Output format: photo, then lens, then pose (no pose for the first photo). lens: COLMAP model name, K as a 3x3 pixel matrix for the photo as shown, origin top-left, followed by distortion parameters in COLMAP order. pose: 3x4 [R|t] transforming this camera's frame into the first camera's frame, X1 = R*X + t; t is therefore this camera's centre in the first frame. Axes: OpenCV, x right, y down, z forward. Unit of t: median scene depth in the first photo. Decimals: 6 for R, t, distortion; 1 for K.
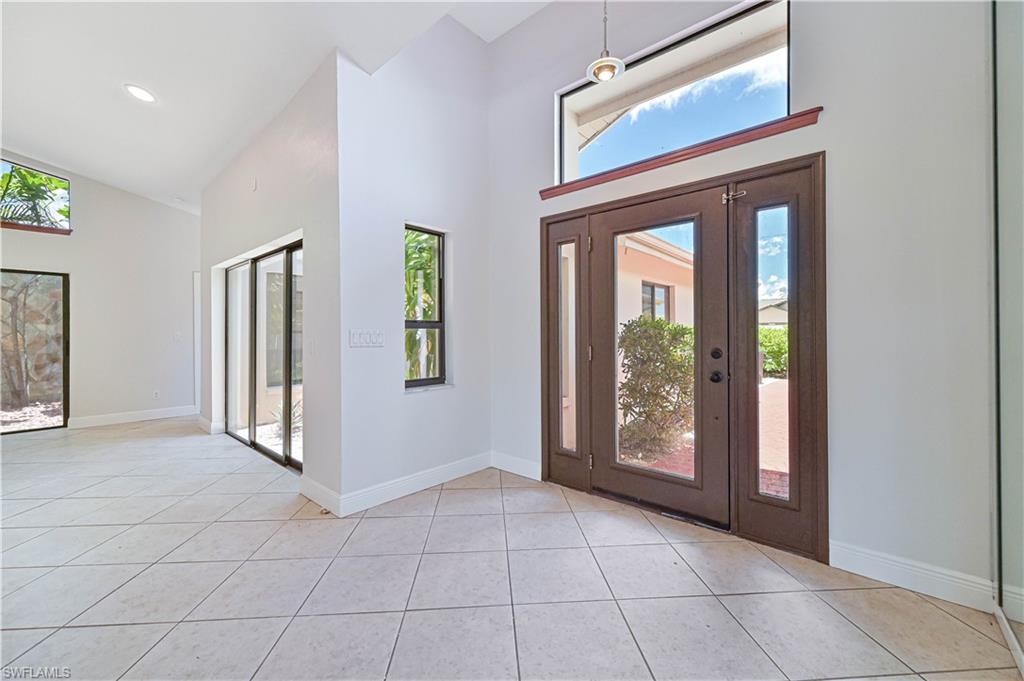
lens RADIAL K [[406.7, 0, 505.0], [0, 406.7, 335.8], [0, 0, 1]] dist [0.000506, 0.000091]
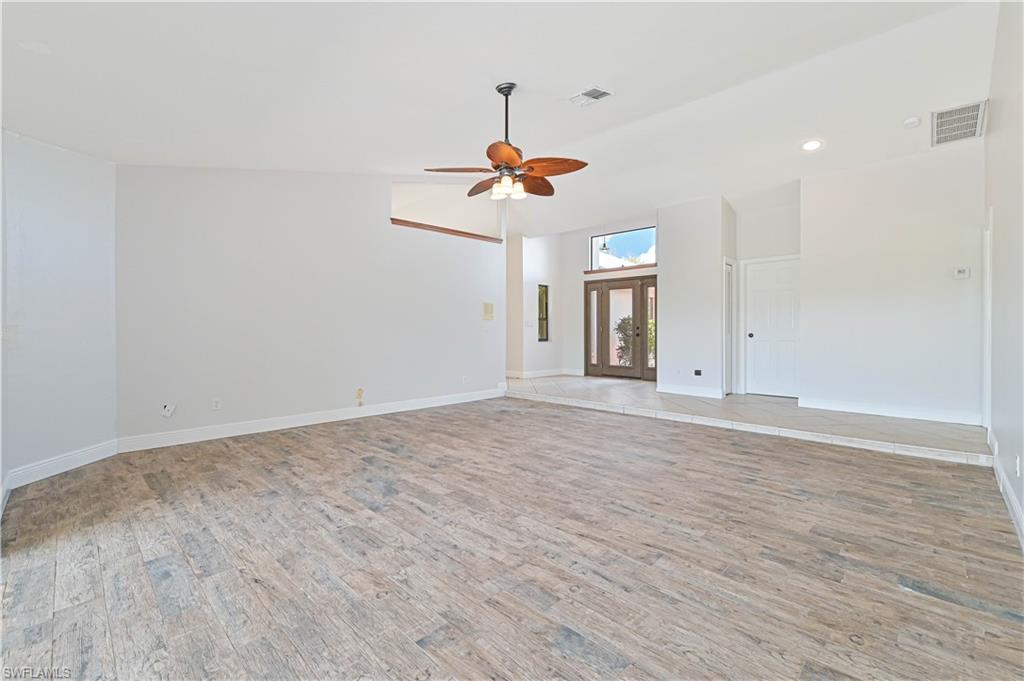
lens RADIAL K [[440.0, 0, 513.9], [0, 440.0, 332.6], [0, 0, 1]] dist [0.002439, 0.000585]
pose [[0.999851, -0.000292, -0.017243, -0.353853], [0.000355, 0.999993, 0.003662, 0.053646], [0.017242, -0.003668, 0.999845, -2.101074]]
